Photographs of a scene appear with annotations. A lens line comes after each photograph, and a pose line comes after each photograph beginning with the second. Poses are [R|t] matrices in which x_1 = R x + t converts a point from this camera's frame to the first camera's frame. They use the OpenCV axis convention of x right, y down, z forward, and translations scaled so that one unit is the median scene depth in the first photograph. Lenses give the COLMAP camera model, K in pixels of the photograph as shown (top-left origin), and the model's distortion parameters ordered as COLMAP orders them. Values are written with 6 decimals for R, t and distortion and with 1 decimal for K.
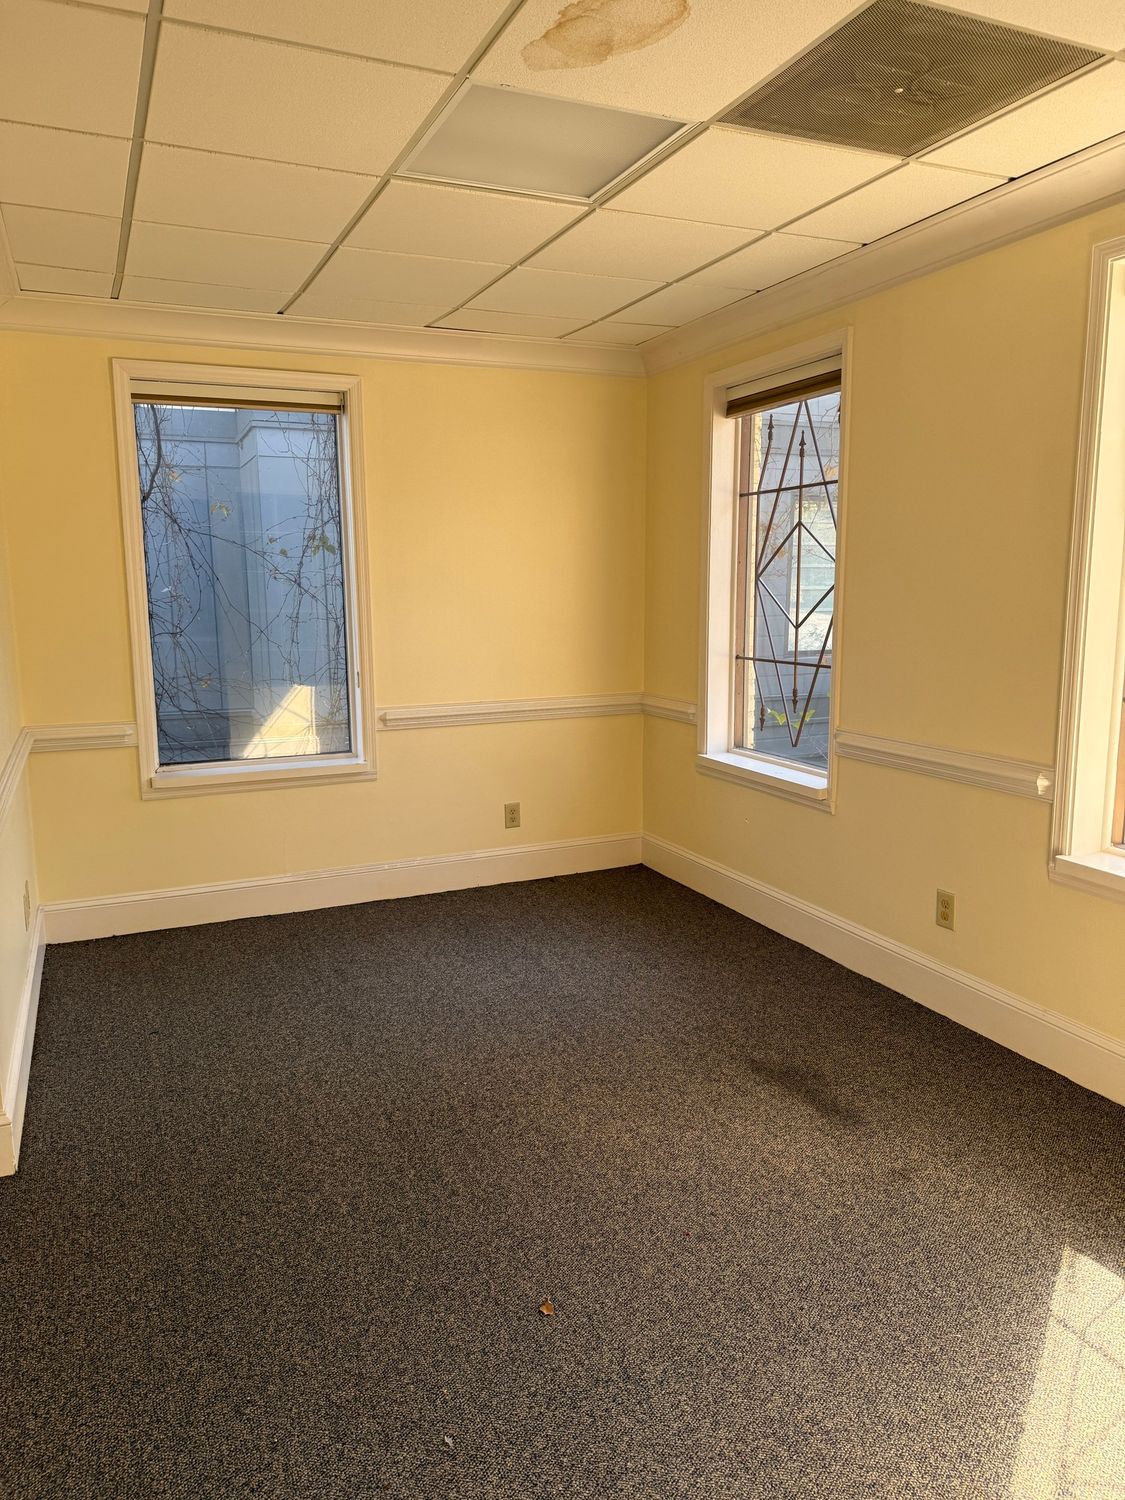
lens RADIAL K [[1028.2, 0, 562.5], [0, 1028.2, 750.0], [0, 0, 1]] dist [-0.005971, -0.002325]
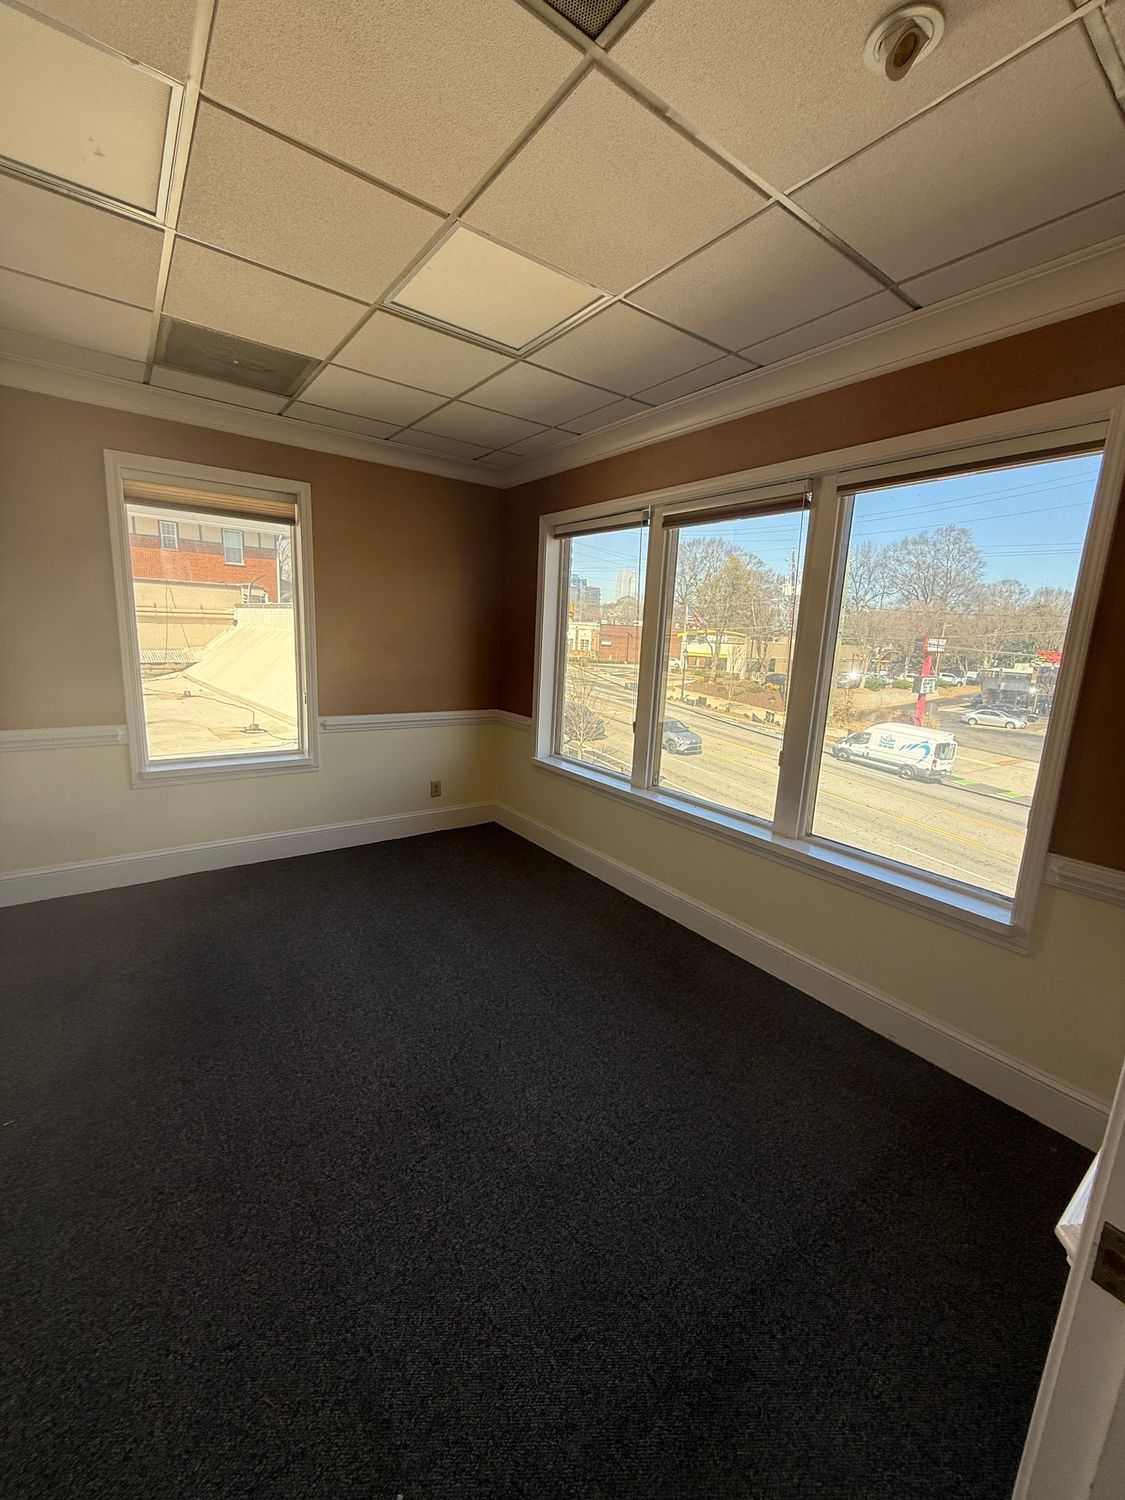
lens RADIAL K [[612.7, 0, 562.5], [0, 612.7, 750.0], [0, 0, 1]] dist [0.002062, 0.000104]
pose [[0.972401, 0.042508, 0.229411, -0.056979], [-0.045421, 0.998940, 0.007431, -0.020603], [-0.228852, -0.017646, 0.973301, 0.123601]]
